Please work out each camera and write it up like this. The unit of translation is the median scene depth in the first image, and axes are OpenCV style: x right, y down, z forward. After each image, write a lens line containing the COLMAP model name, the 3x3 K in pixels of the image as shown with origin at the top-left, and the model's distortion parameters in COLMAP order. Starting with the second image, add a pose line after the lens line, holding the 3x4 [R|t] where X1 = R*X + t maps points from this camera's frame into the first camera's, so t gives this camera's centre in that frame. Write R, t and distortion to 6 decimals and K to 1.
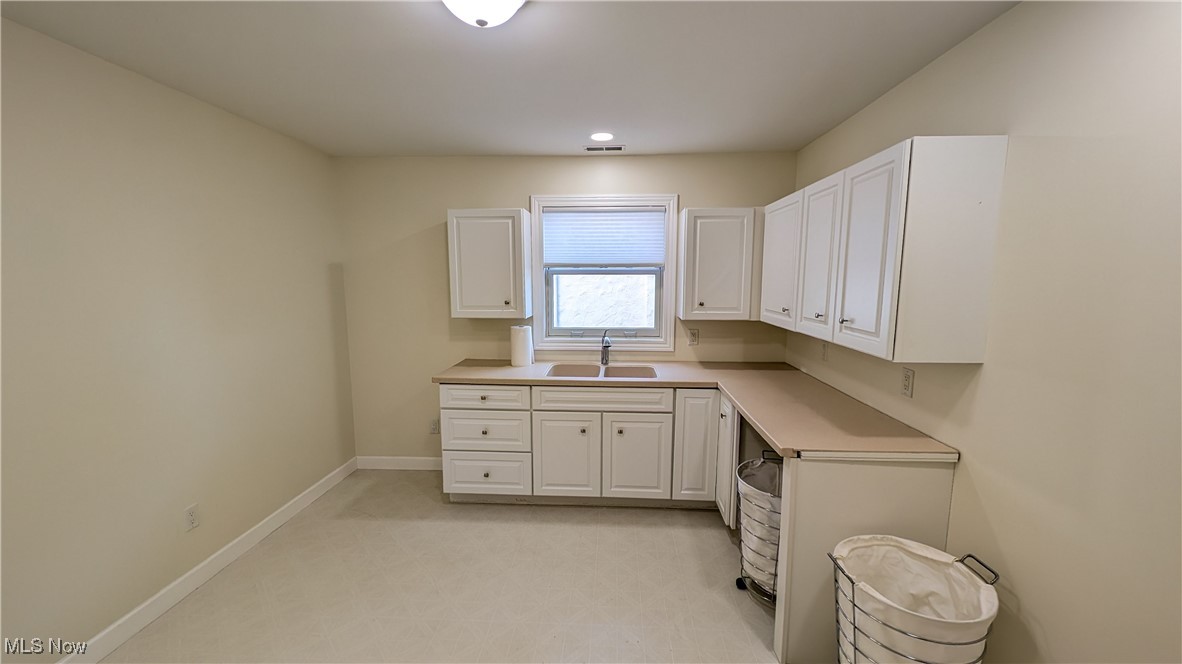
lens RADIAL K [[454.3, 0, 590.0], [0, 454.3, 334.5], [0, 0, 1]] dist [0.001750, -0.000400]
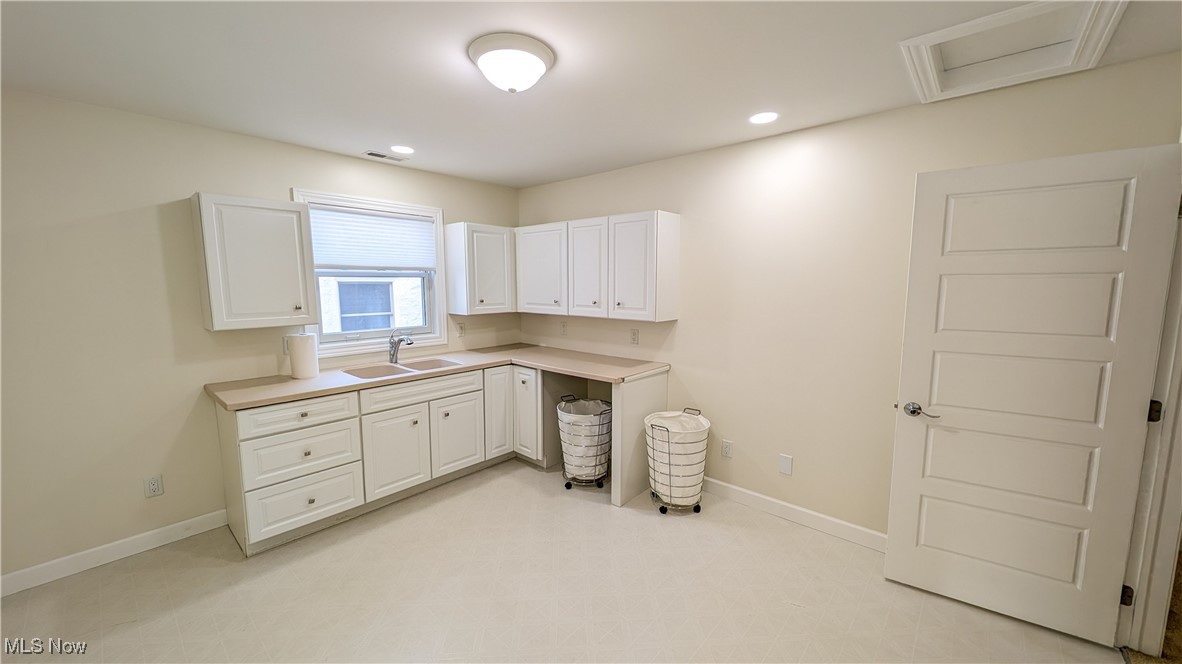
lens RADIAL K [[454.3, 0, 585.4], [0, 454.3, 335.2], [0, 0, 1]] dist [0.001750, -0.000400]
pose [[0.614590, -0.092977, 0.783348, -0.566111], [0.098909, 0.994276, 0.040411, 0.003520], [-0.782621, 0.052644, 0.620268, 0.010006]]
